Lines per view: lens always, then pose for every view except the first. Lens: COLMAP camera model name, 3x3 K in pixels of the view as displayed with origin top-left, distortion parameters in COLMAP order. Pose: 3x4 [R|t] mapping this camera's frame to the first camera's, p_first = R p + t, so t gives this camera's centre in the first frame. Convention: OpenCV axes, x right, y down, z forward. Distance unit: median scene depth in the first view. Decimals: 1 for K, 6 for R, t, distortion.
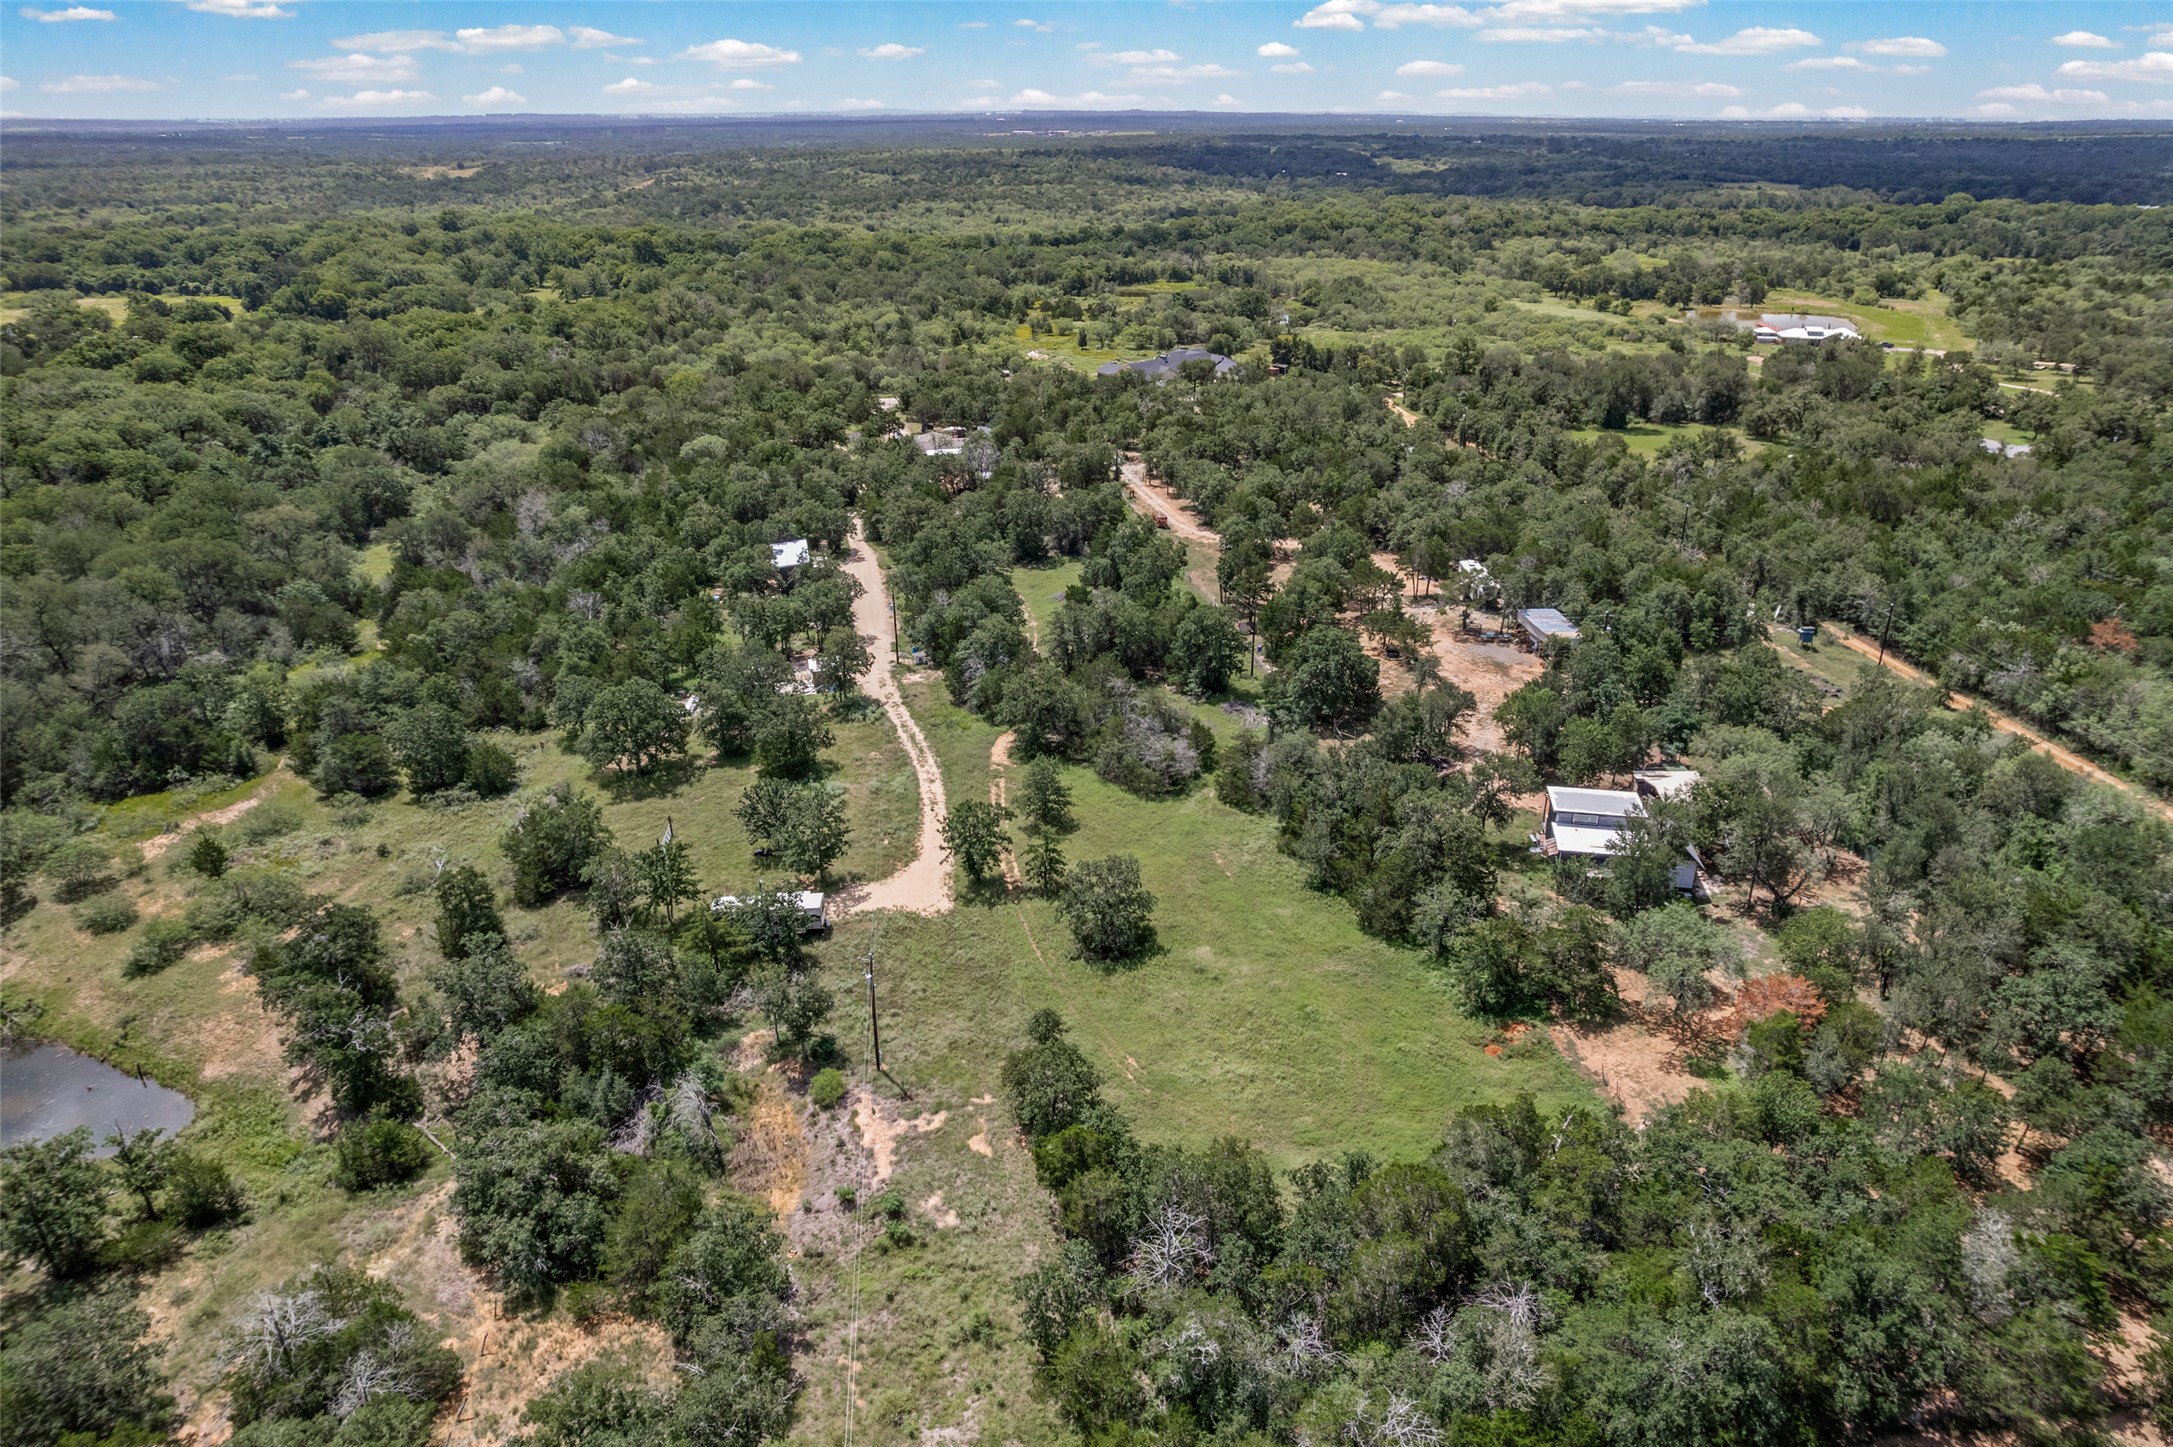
lens RADIAL K [[1391.6, 0, 1093.1], [0, 1391.6, 712.2], [0, 0, 1]] dist [-0.089069, 0.078347]
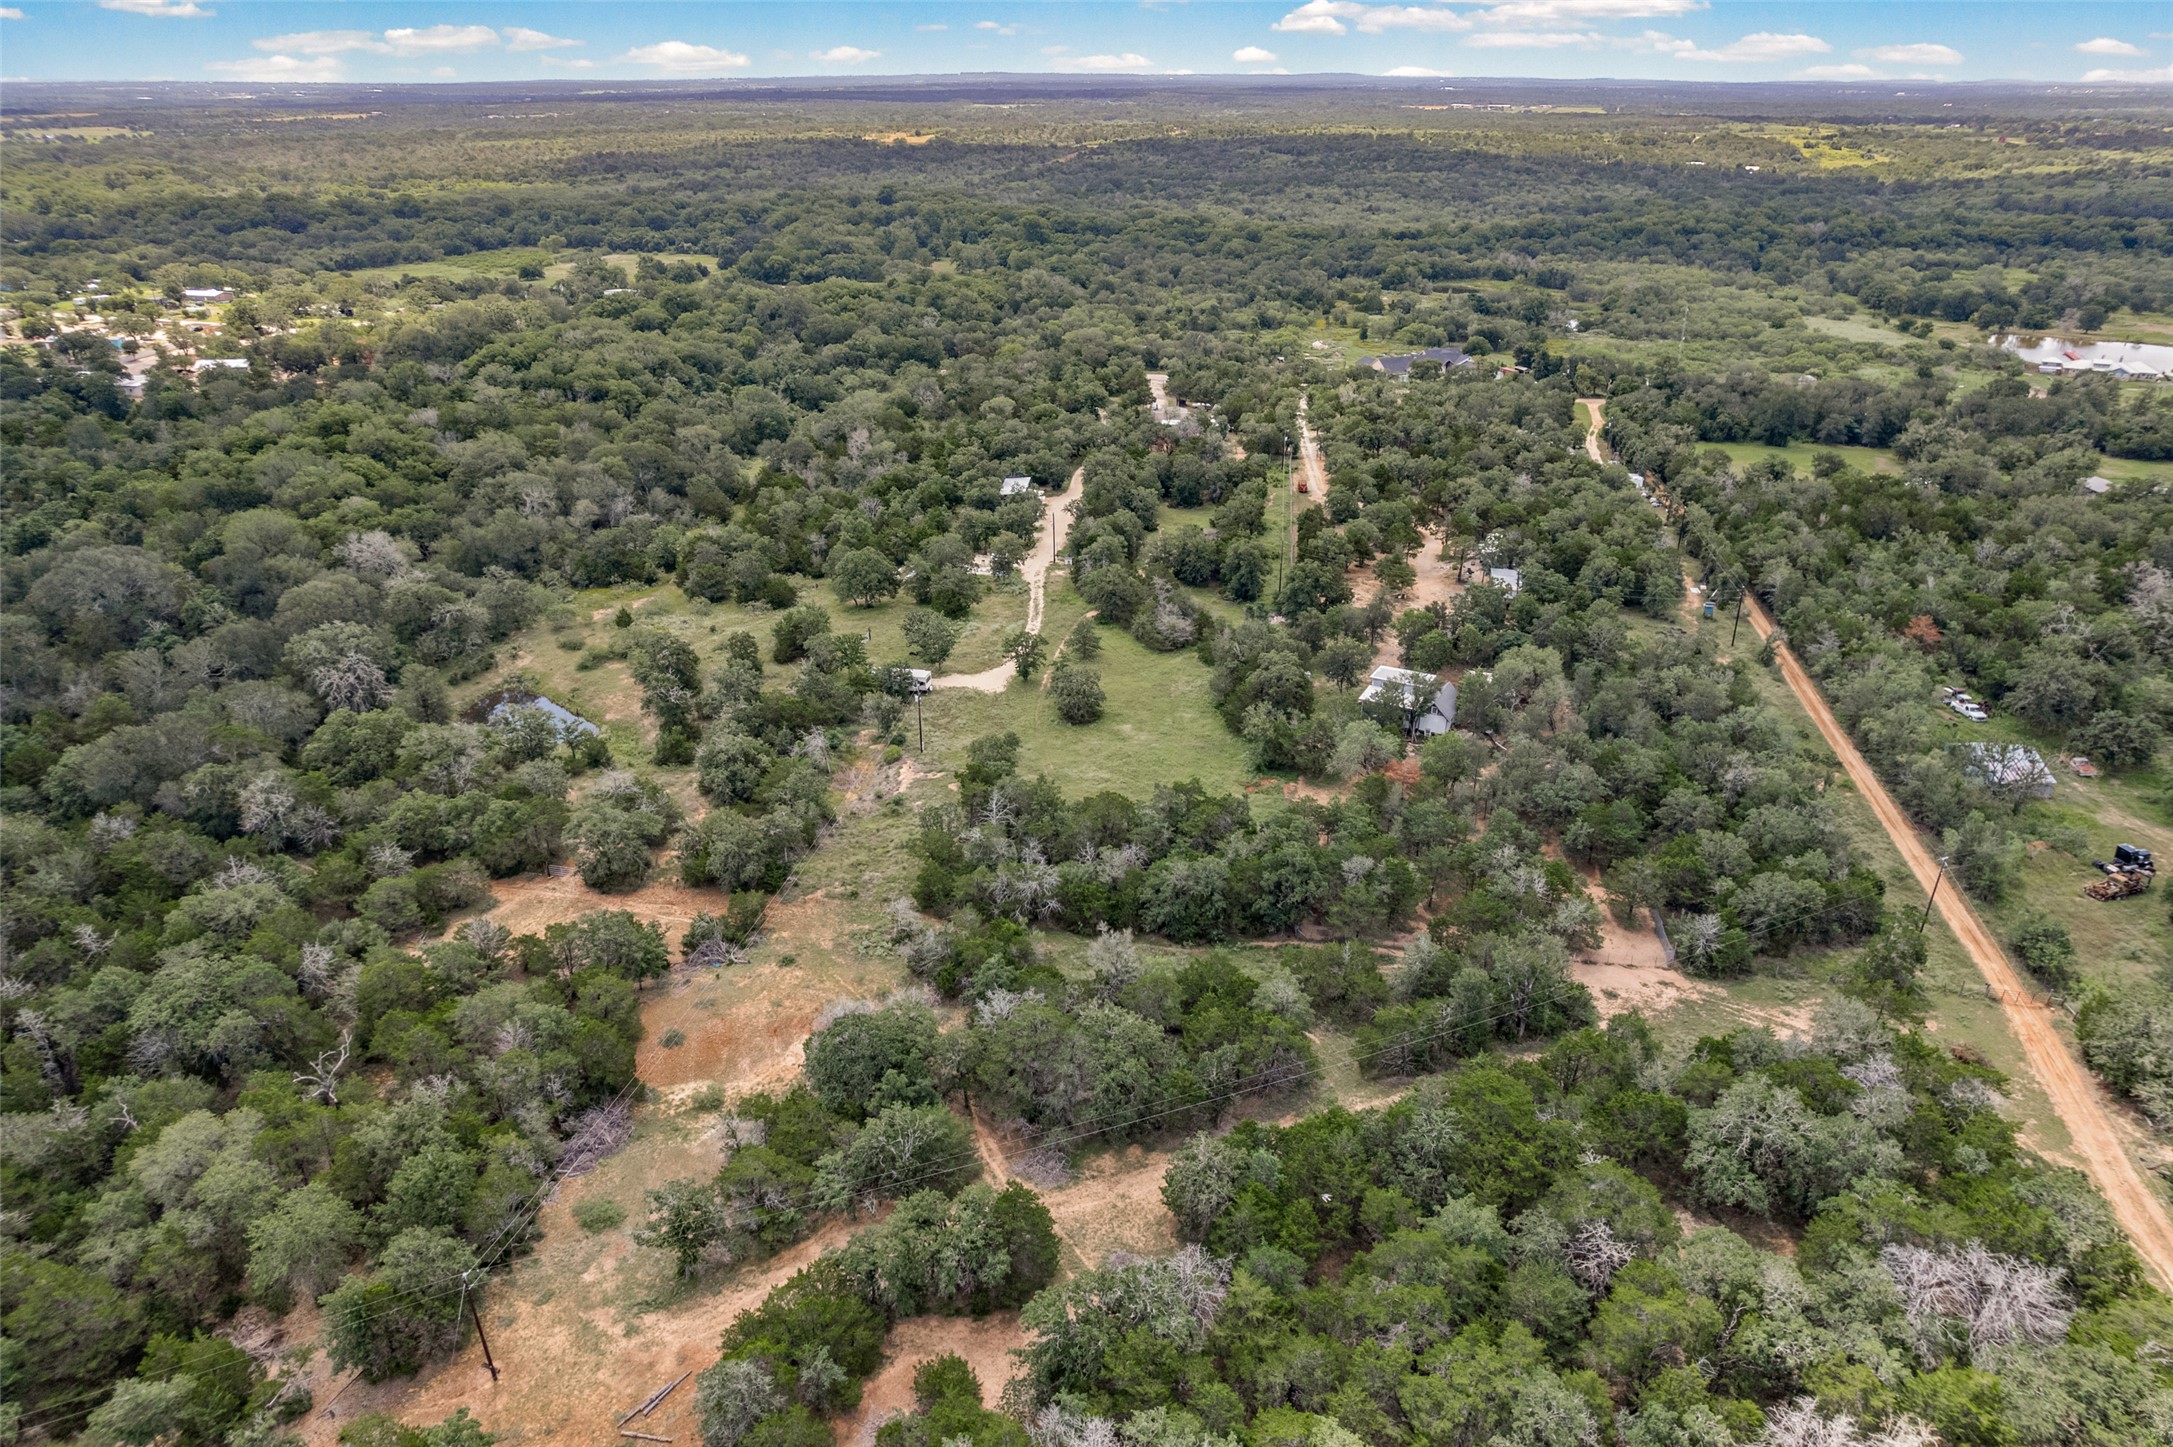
lens RADIAL K [[1391.6, 0, 1093.1], [0, 1391.6, 712.2], [0, 0, 1]] dist [-0.089069, 0.078347]
pose [[0.954600, 0.126341, -0.269772, 0.204661], [-0.119886, 0.991968, 0.040341, 0.037440], [0.272702, -0.006167, 0.962079, -0.266476]]
